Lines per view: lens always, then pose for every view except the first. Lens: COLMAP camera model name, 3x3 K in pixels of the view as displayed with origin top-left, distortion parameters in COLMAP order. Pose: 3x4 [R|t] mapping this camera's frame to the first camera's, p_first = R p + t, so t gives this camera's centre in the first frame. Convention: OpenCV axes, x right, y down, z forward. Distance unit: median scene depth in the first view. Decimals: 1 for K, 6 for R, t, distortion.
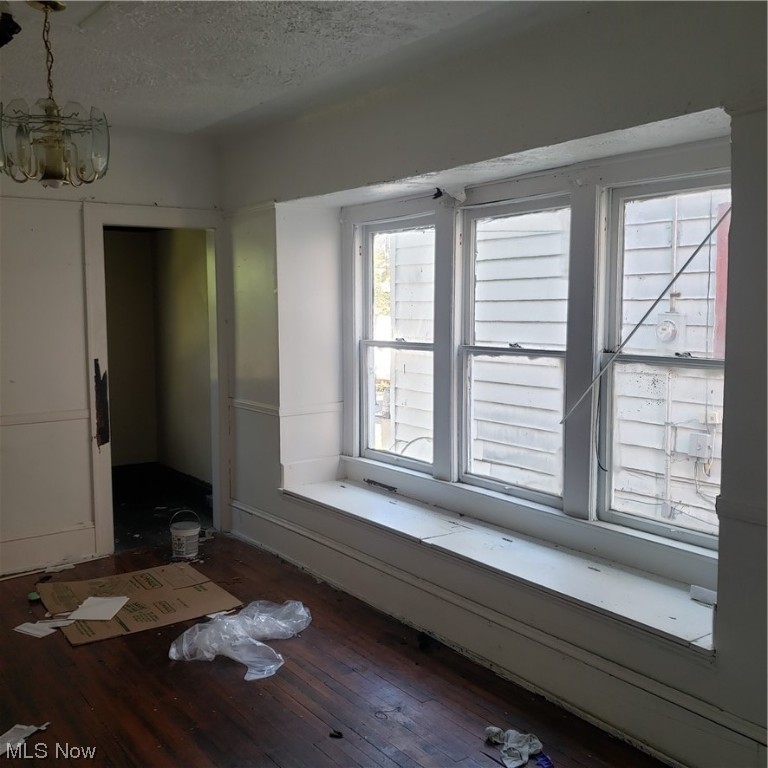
lens RADIAL K [[818.2, 0, 387.9], [0, 818.2, 366.7], [0, 0, 1]] dist [0.001670, -0.023066]
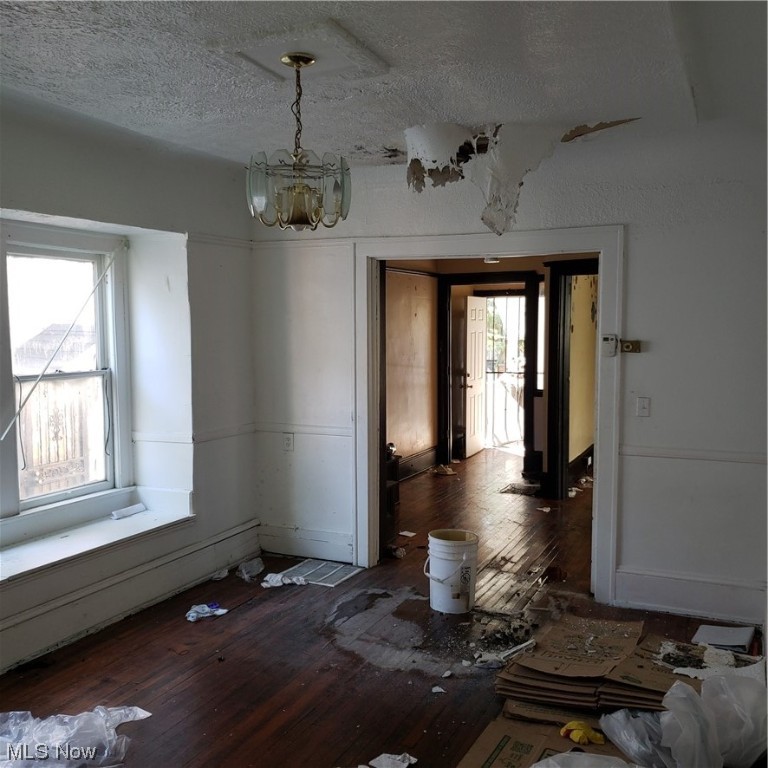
lens RADIAL K [[779.5, 0, 401.0], [0, 779.5, 382.5], [0, 0, 1]] dist [0.012296, -0.013381]
pose [[-0.504186, -0.061748, 0.861385, -1.112542], [0.067988, 0.991507, 0.110871, -0.103621], [-0.860915, 0.114463, -0.495705, 1.152572]]
